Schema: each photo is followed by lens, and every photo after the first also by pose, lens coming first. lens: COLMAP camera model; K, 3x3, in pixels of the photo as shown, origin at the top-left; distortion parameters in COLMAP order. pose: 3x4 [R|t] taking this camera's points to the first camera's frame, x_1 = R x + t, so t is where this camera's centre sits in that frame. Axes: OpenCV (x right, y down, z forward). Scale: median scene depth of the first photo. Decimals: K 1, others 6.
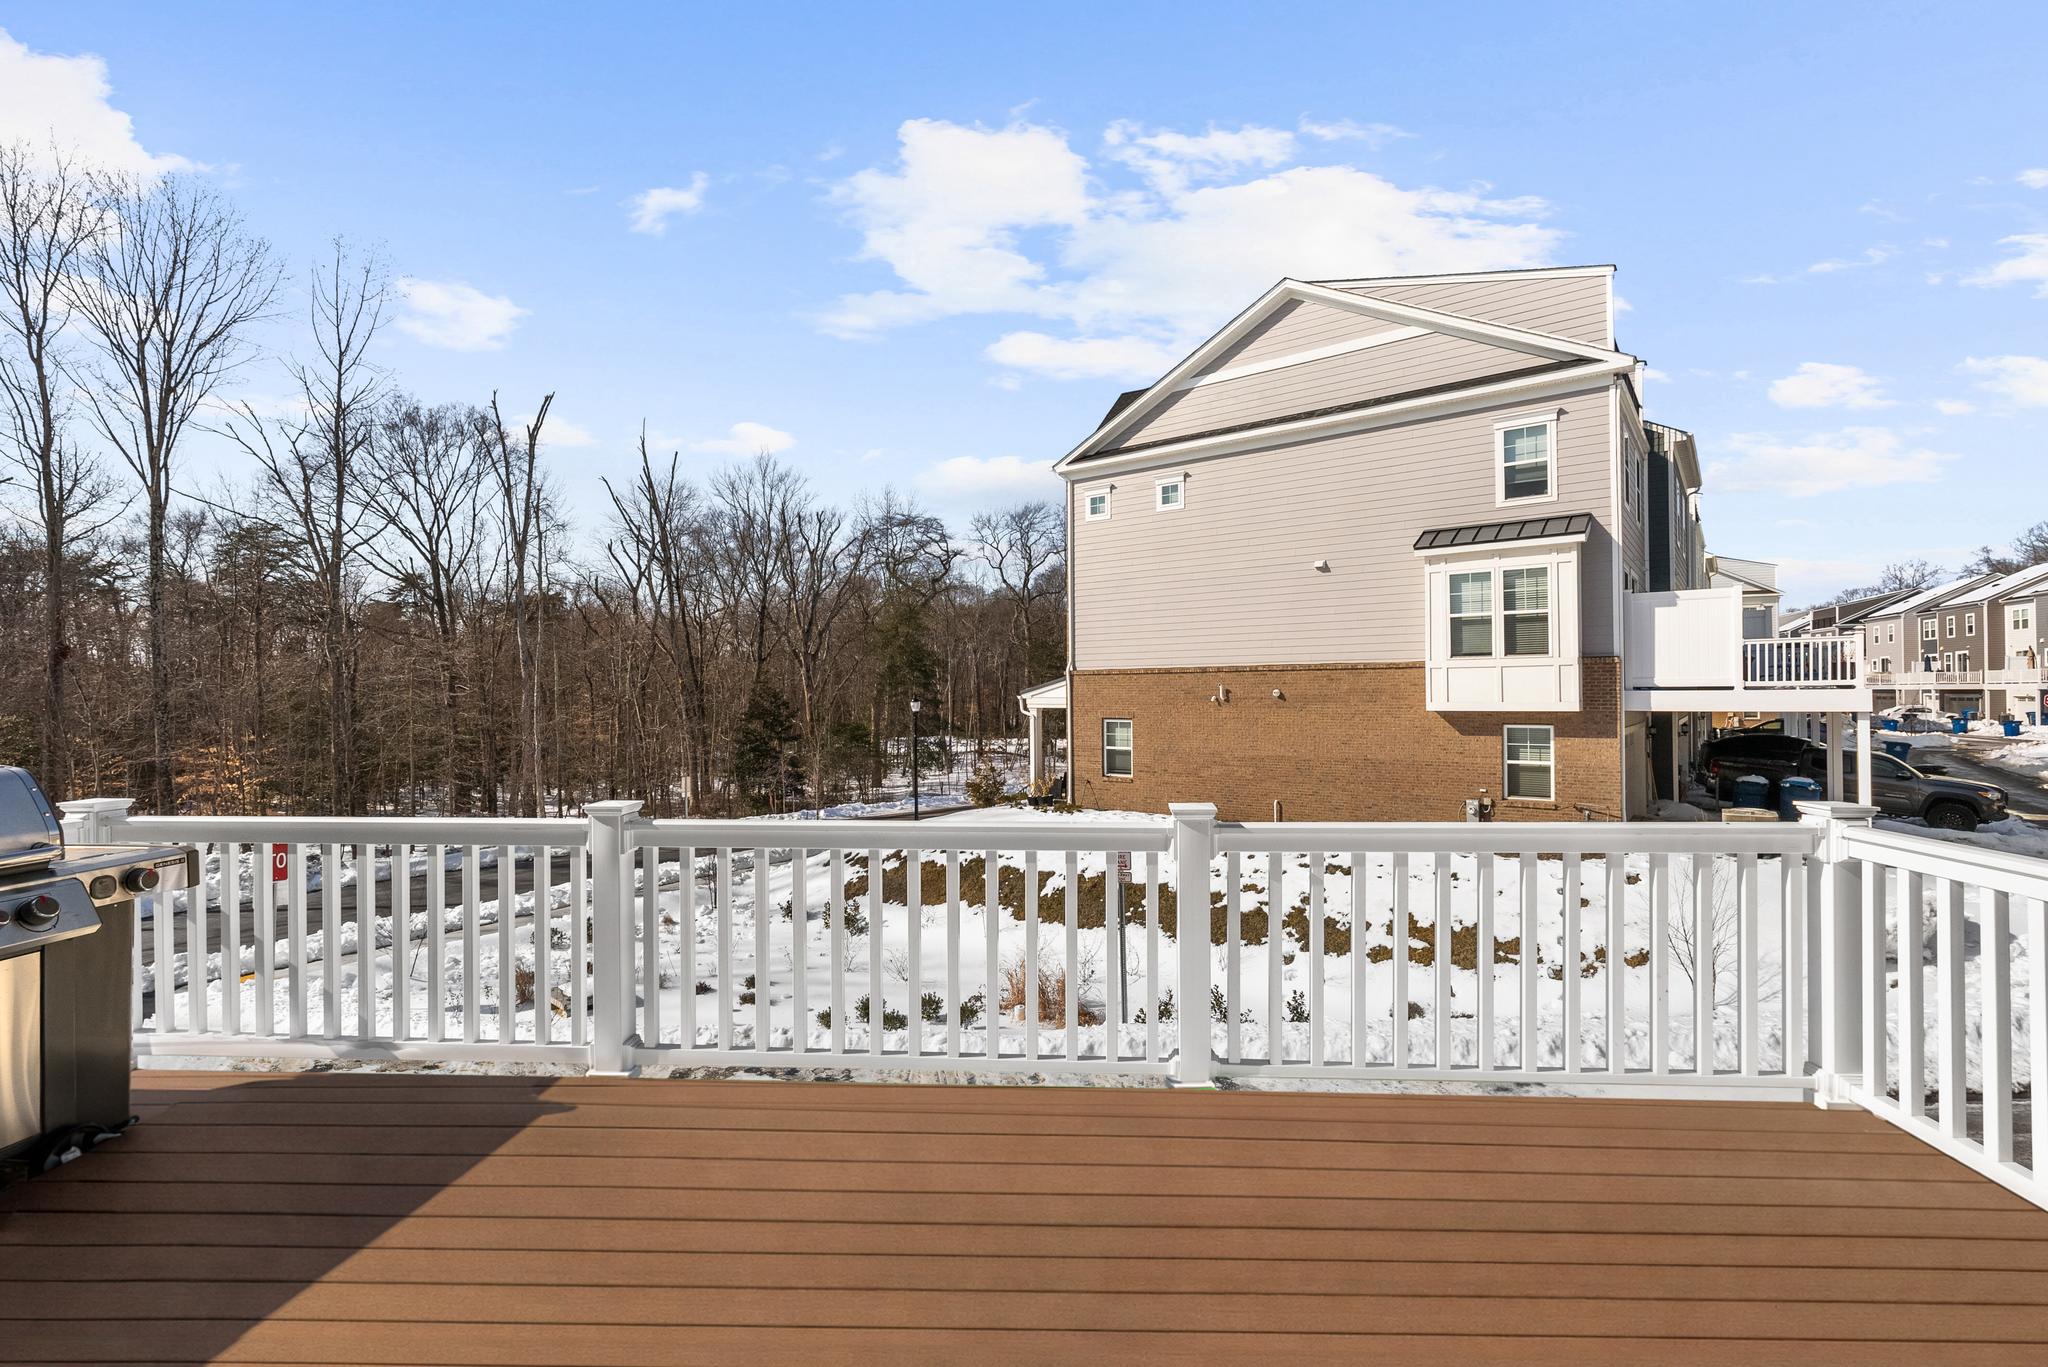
lens RADIAL K [[921.0, 0, 1017.4], [0, 921.0, 684.9], [0, 0, 1]] dist [-0.007015, 0.001690]
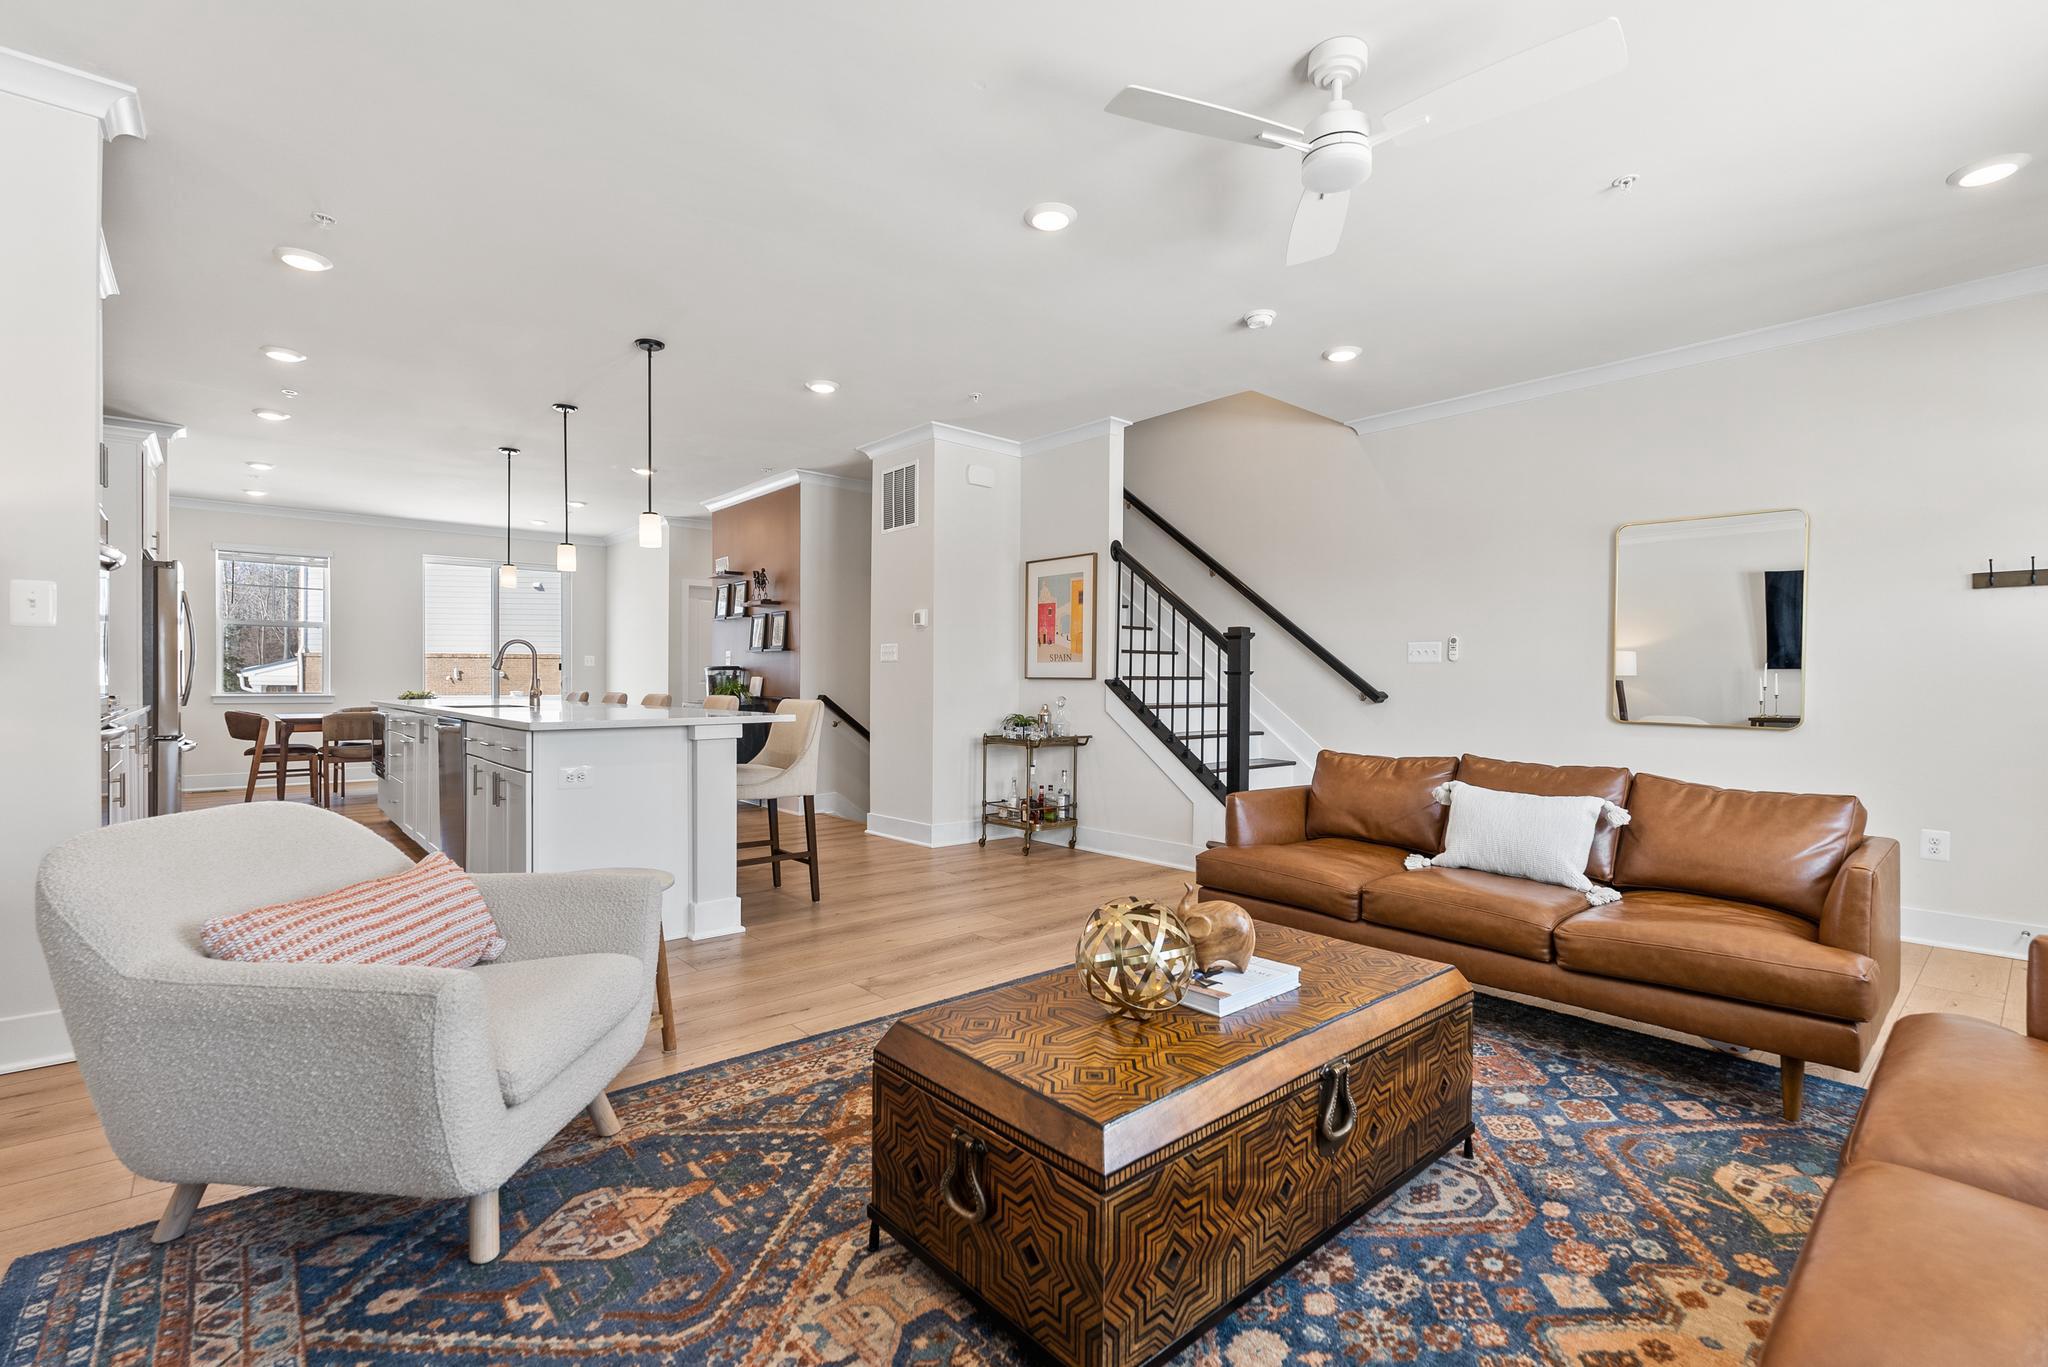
lens RADIAL K [[921.0, 0, 1023.7], [0, 921.0, 680.1], [0, 0, 1]] dist [-0.007015, 0.001690]
pose [[0.686519, 0.014053, 0.726976, -0.165376], [-0.016164, 0.999861, -0.004064, 0.009384], [-0.726932, -0.008961, 0.686651, -0.473826]]
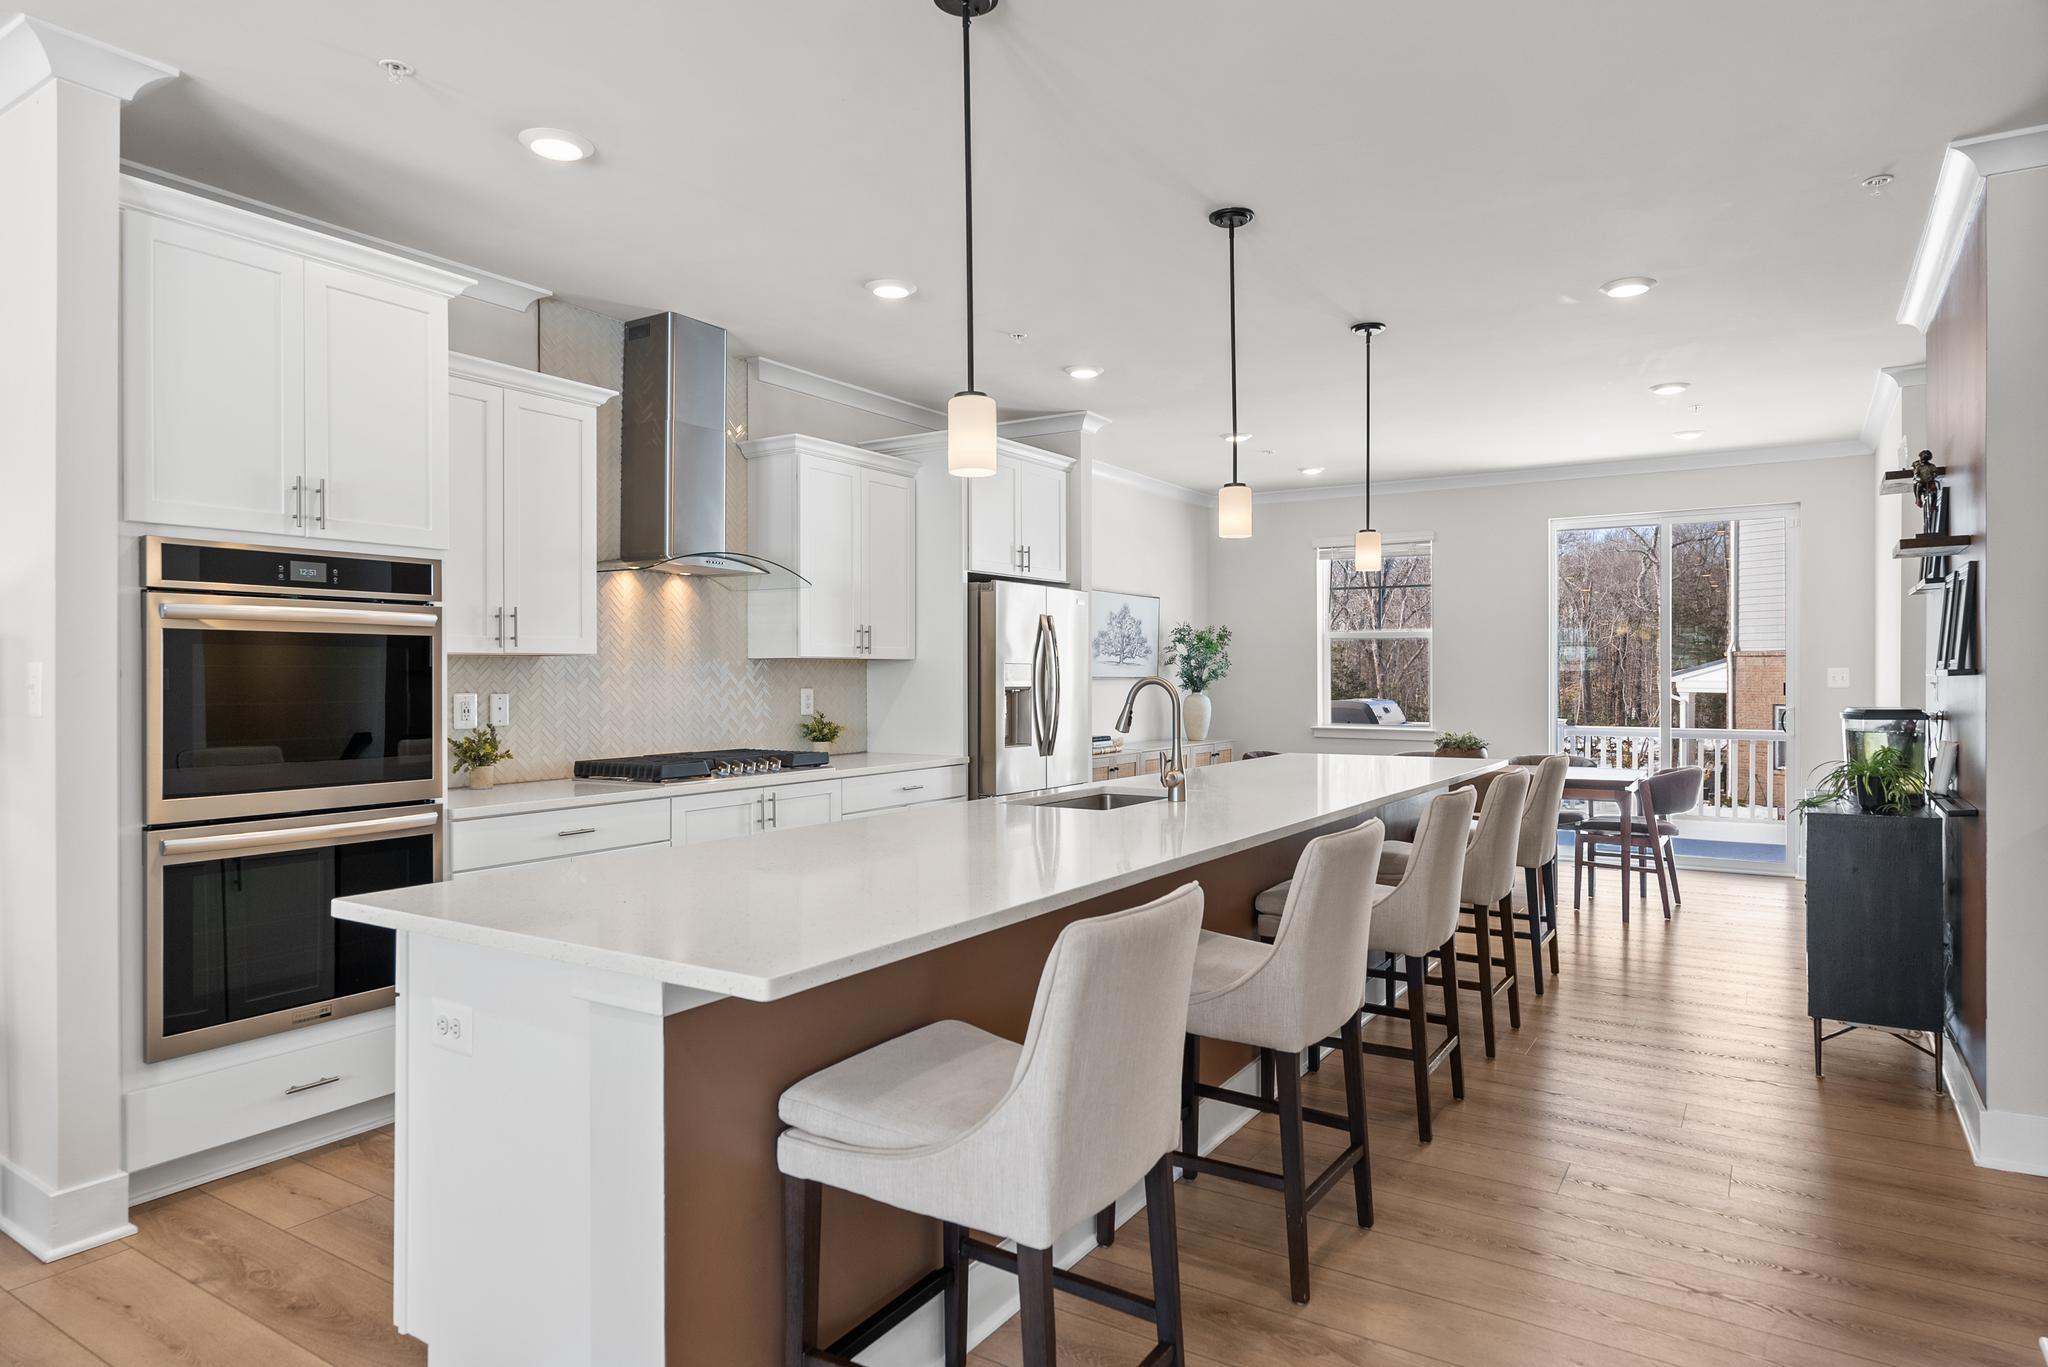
lens RADIAL K [[1198.1, 0, 1023.6], [0, 1198.1, 675.7], [0, 0, 1]] dist [-0.001878, -0.001534]
pose [[0.890397, 0.011521, -0.455039, -0.028431], [-0.006611, 0.999902, 0.012380, -0.001464], [0.455137, -0.008015, 0.890385, -0.377642]]
